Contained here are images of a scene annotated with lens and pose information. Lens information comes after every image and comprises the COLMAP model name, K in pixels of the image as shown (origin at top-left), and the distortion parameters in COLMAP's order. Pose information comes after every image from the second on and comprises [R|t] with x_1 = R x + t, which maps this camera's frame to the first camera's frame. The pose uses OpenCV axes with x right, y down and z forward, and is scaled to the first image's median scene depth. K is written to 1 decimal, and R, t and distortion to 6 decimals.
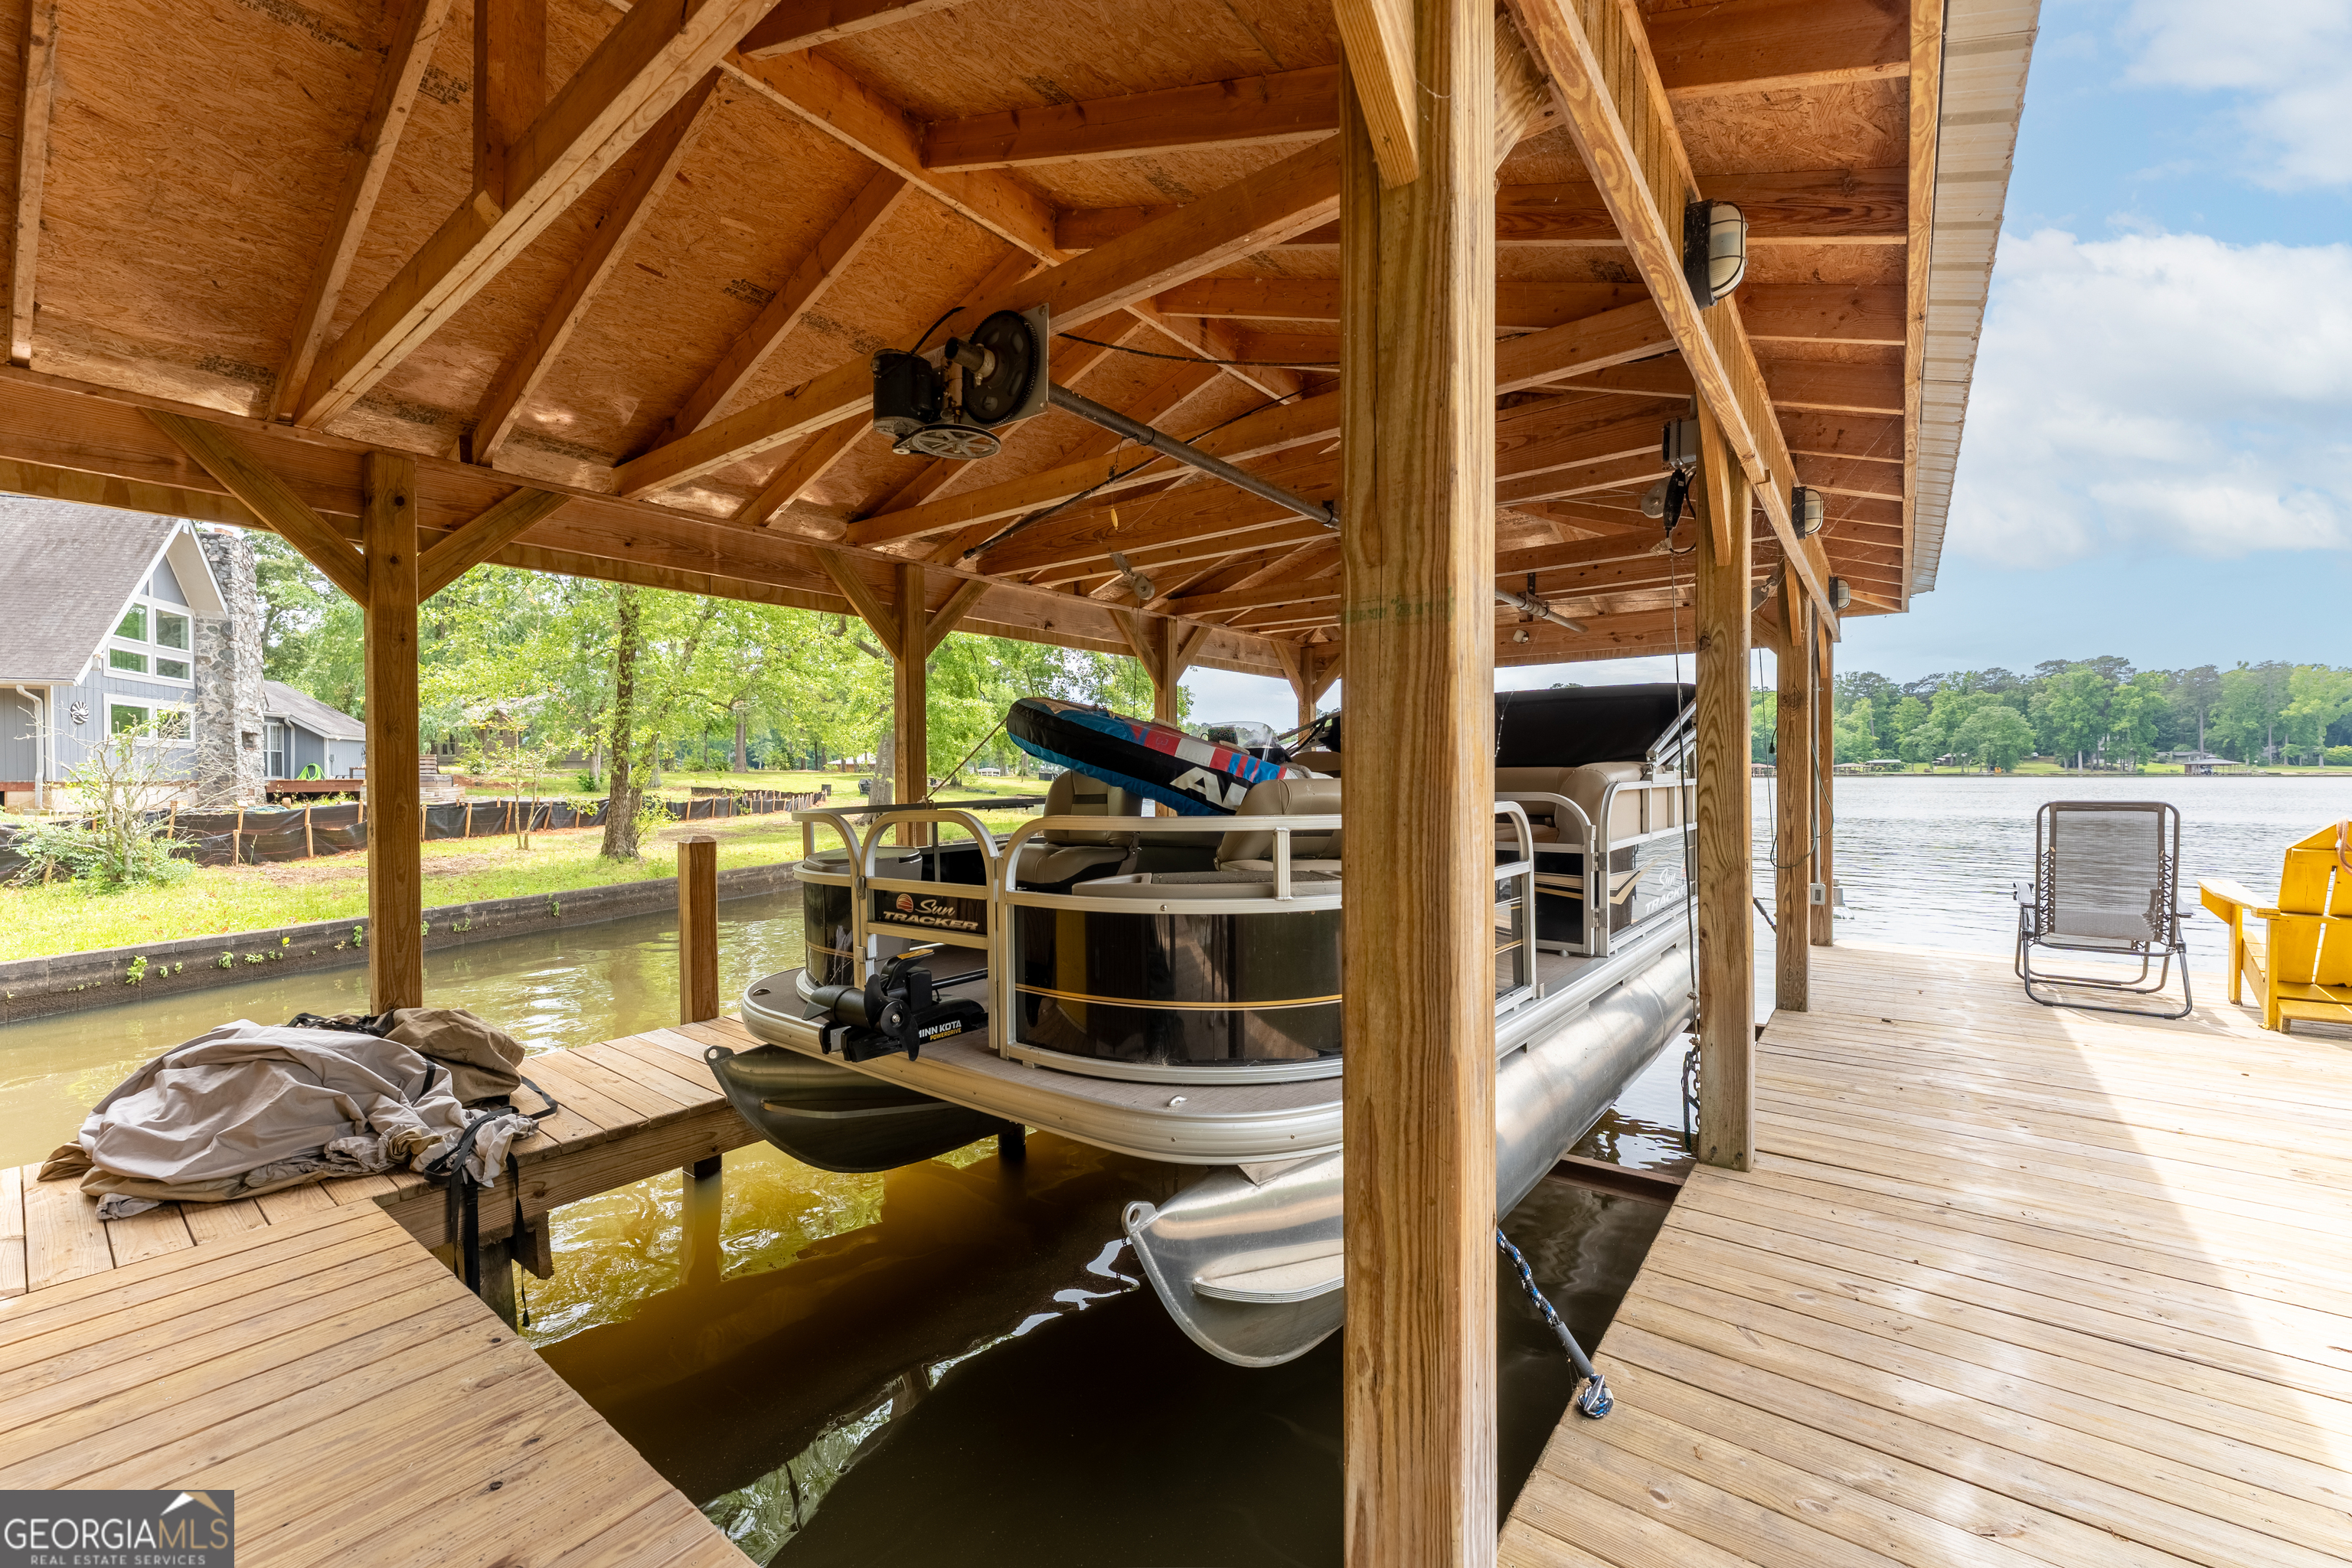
lens RADIAL K [[954.0, 0, 1142.5], [0, 954.0, 788.7], [0, 0, 1]] dist [0.000632, -0.001027]
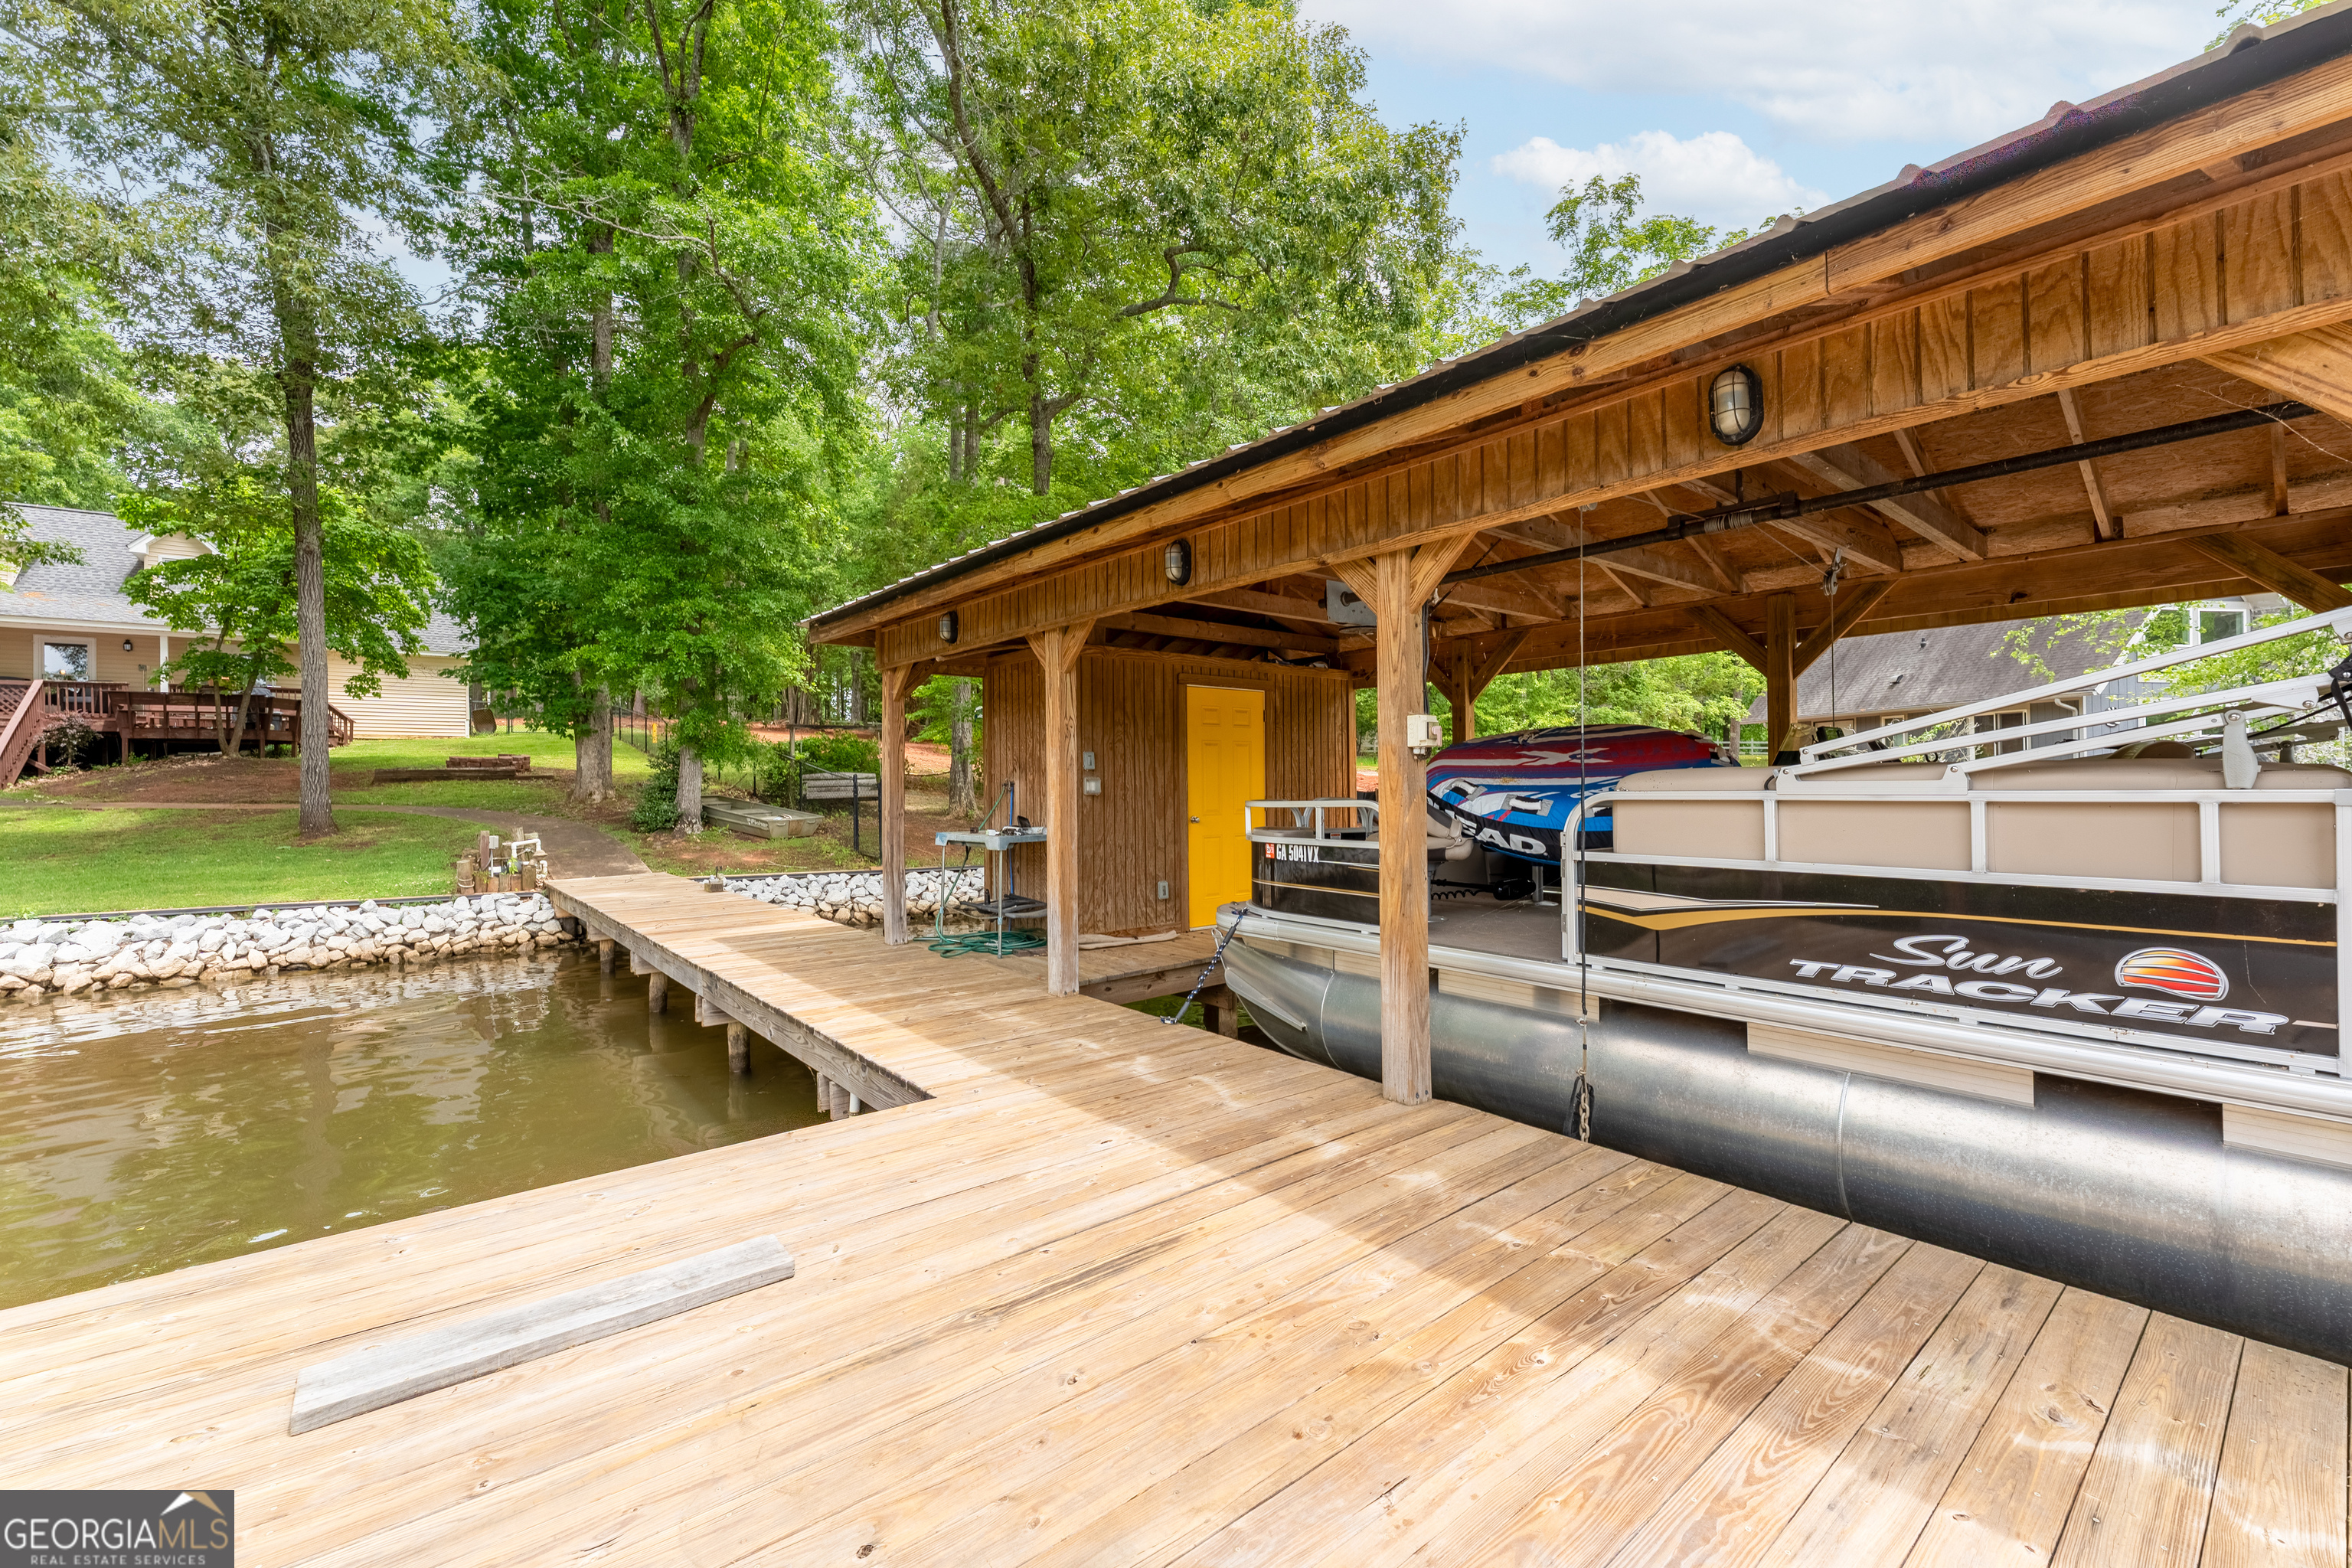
lens RADIAL K [[954.0, 0, 1150.8], [0, 954.0, 781.0], [0, 0, 1]] dist [0.000632, -0.001027]
pose [[-0.230099, 0.004540, -0.973157, 2.393152], [-0.004797, 0.999972, 0.005800, -0.030283], [0.973155, 0.006003, -0.230071, 1.222507]]
